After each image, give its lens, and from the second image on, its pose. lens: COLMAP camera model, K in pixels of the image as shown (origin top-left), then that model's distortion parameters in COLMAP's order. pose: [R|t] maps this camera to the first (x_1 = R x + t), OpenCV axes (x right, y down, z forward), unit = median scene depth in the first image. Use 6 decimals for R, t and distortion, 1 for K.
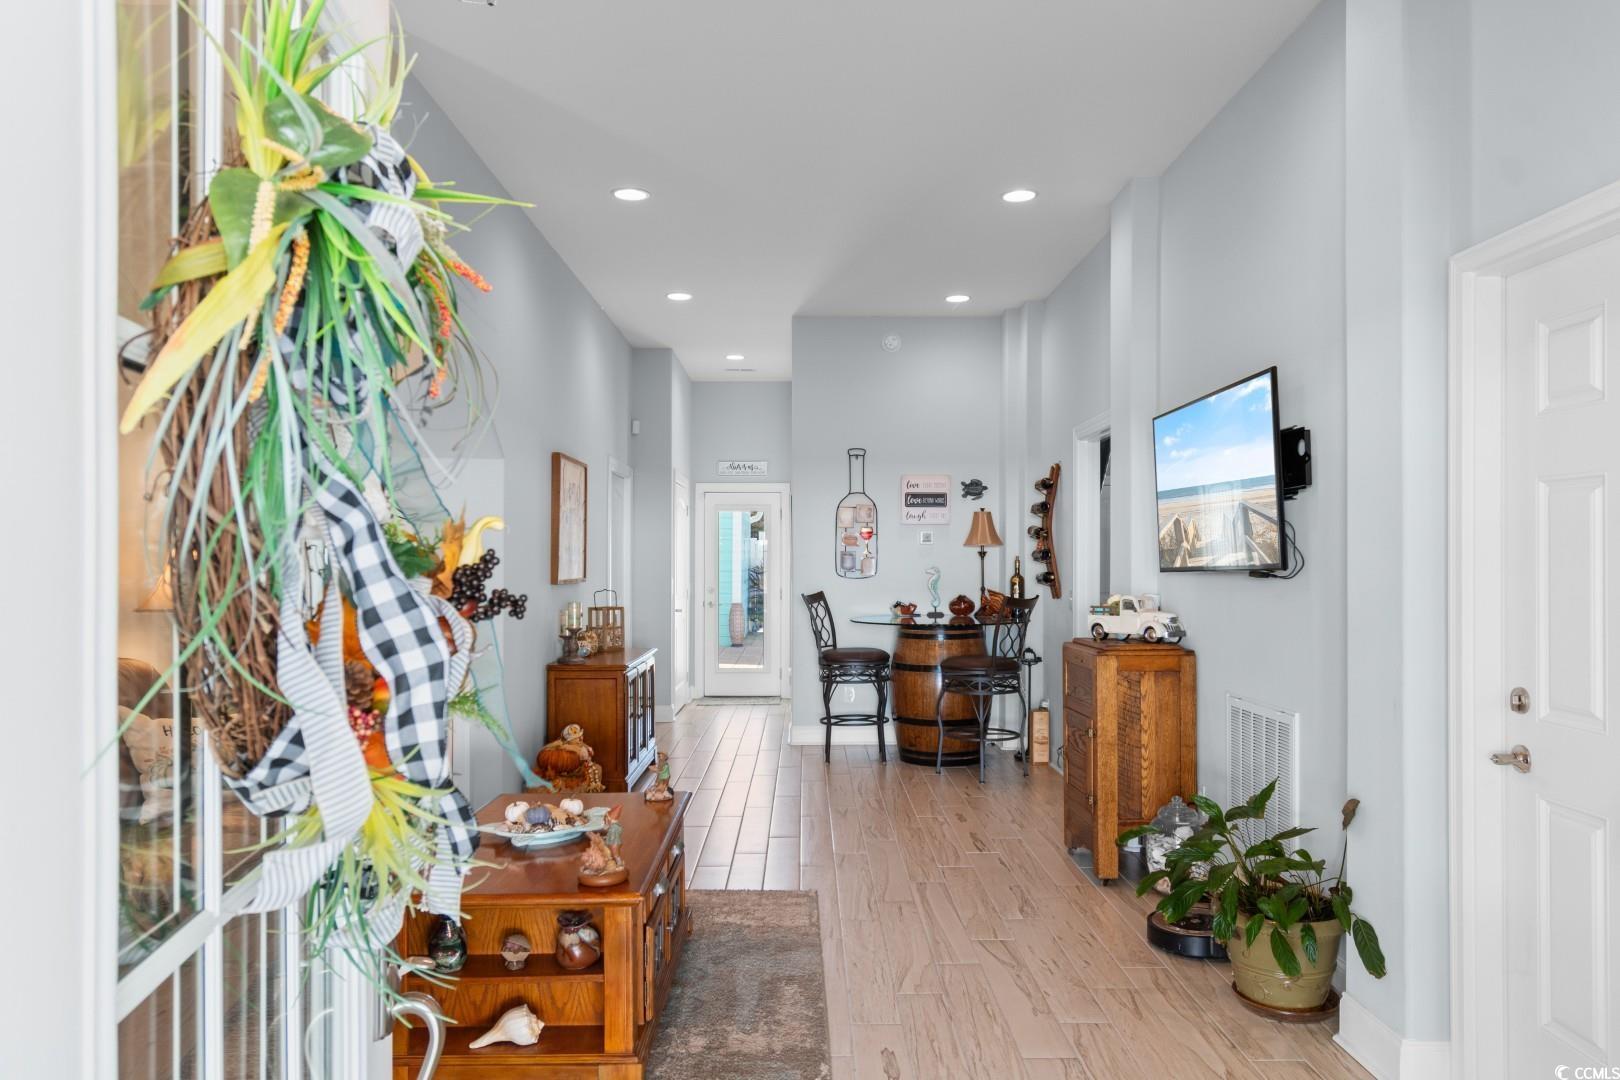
lens RADIAL K [[1091.8, 0, 817.5], [0, 1091.8, 560.1], [0, 0, 1]] dist [-0.000308, 0.000679]
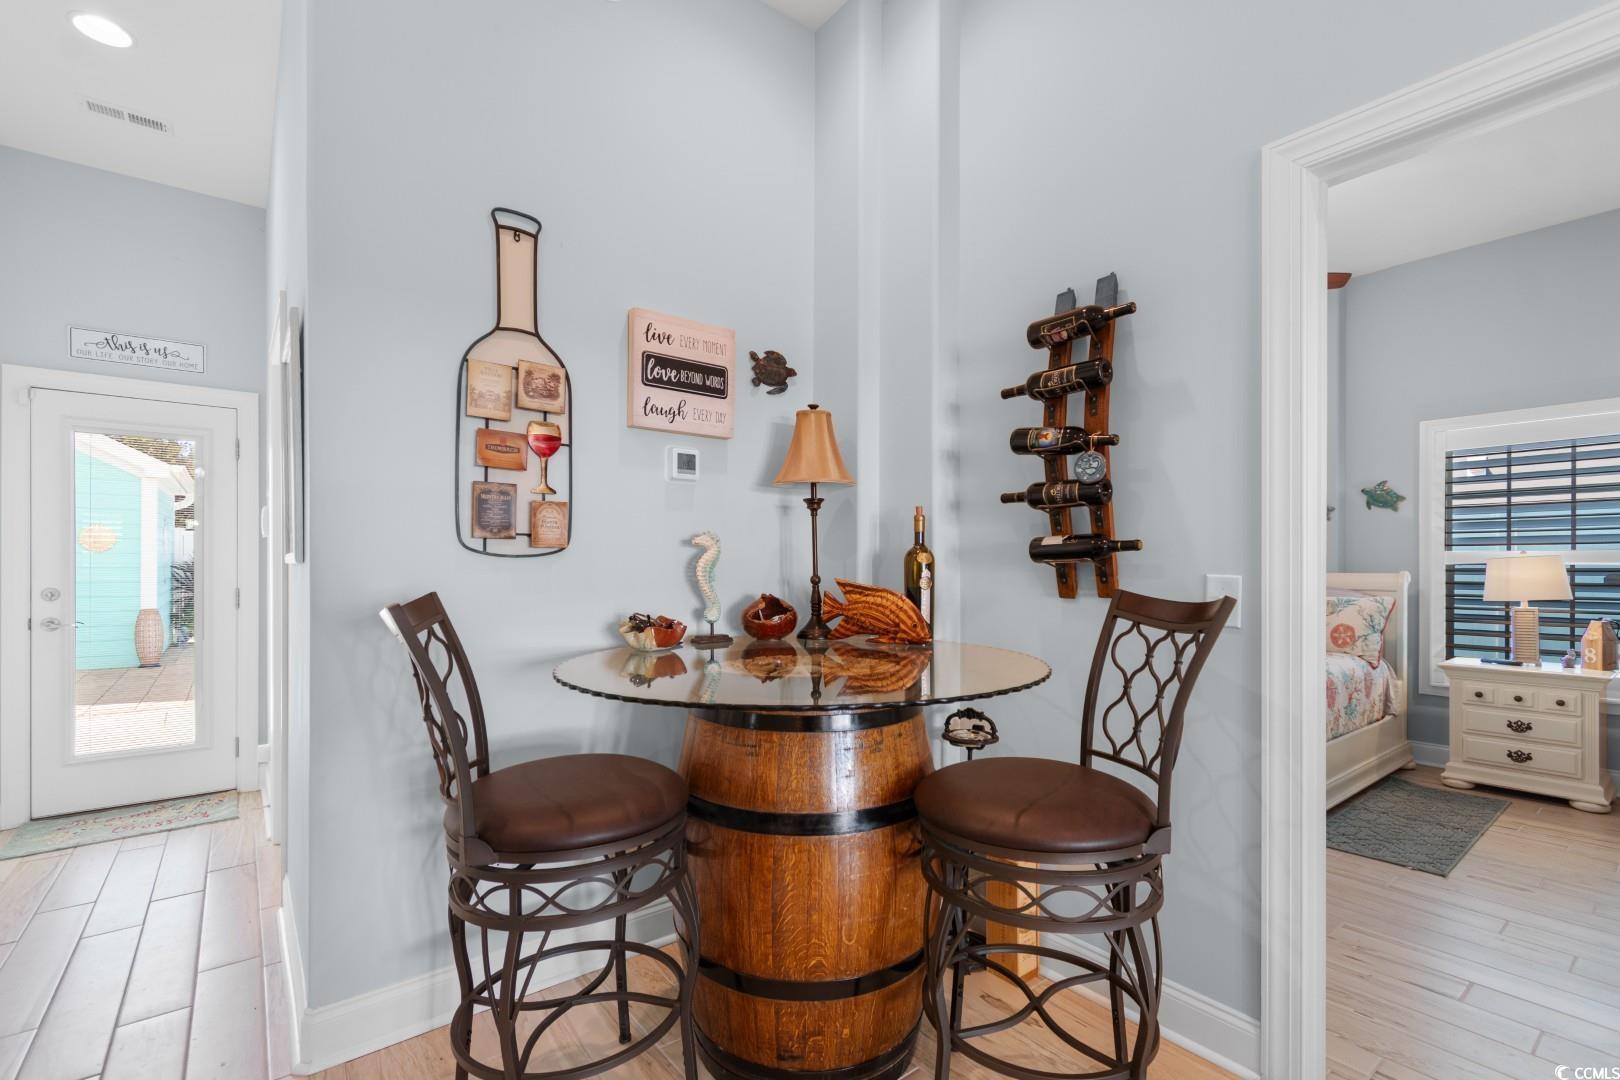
lens RADIAL K [[726.1, 0, 812.8], [0, 726.1, 567.4], [0, 0, 1]] dist [0.000640, -0.000586]
pose [[0.793075, 0.000010, 0.609124, -0.037850], [-0.001566, 0.999997, 0.002023, 0.021081], [-0.609122, -0.002558, 0.793073, 0.777255]]
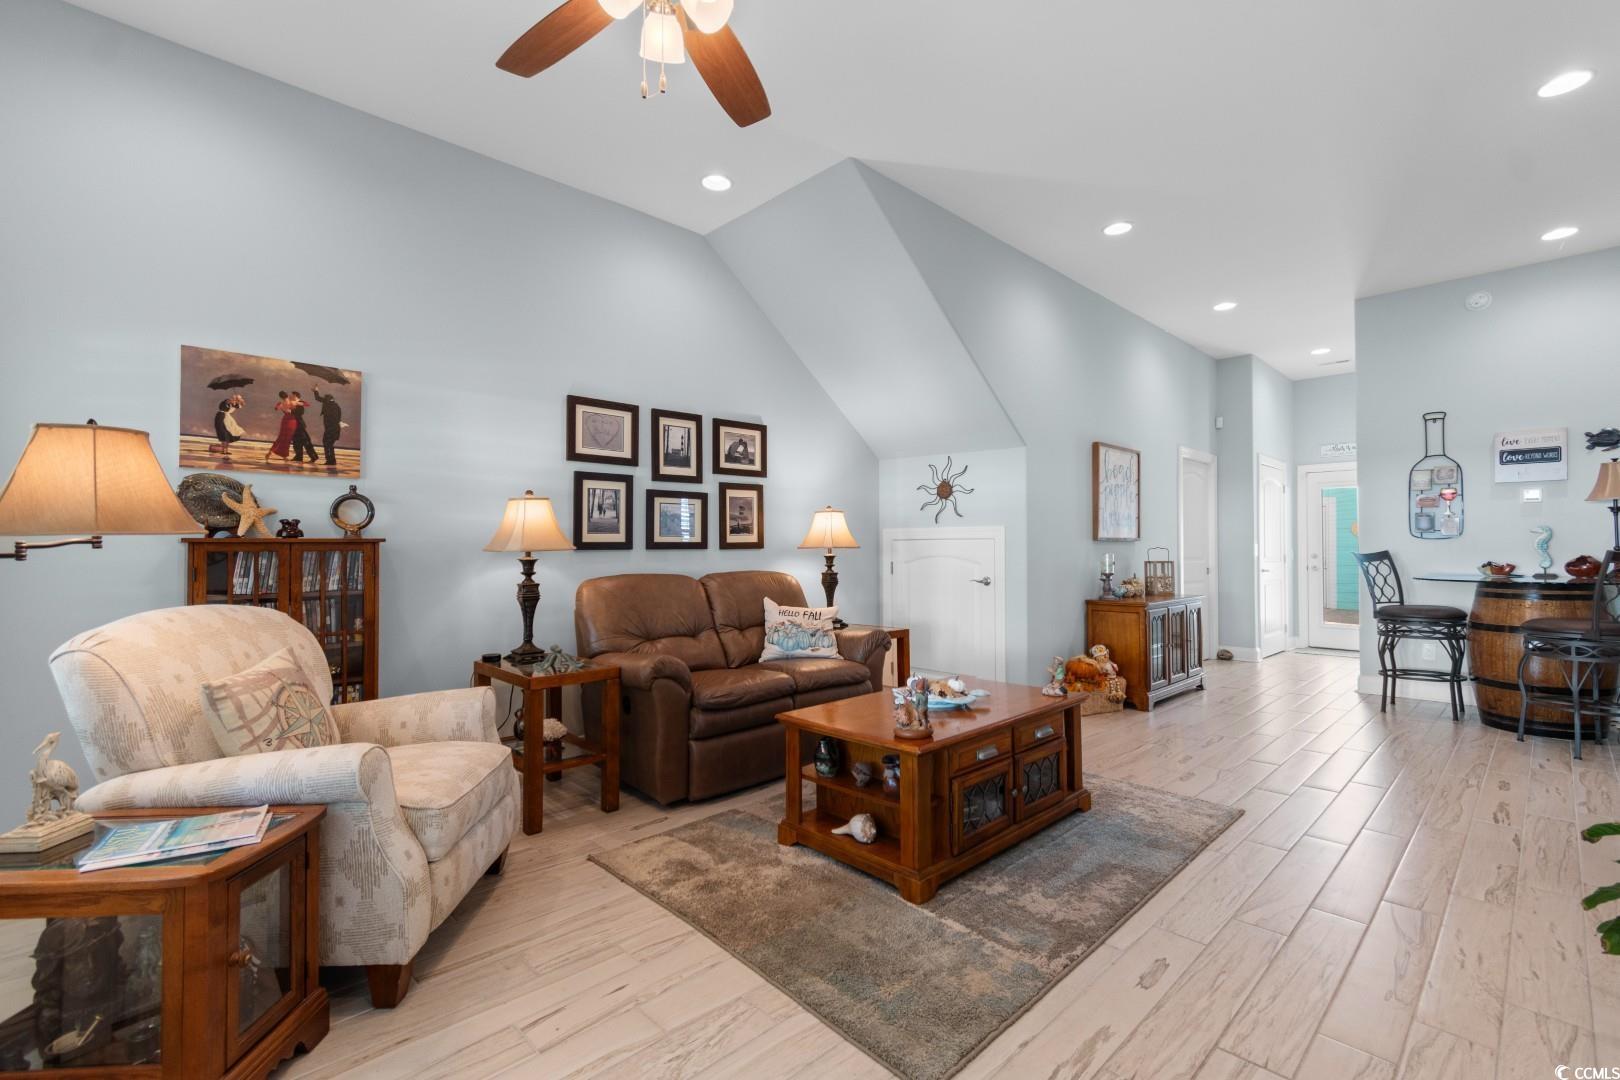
lens RADIAL K [[711.9, 0, 810.0], [0, 711.9, 540.0], [0, 0, 1]] dist [0.001032, -0.001047]
pose [[0.682919, -0.010296, -0.730421, 0.129310], [0.002375, 0.999927, -0.011874, 0.025694], [0.730490, 0.006374, 0.682894, 0.120666]]
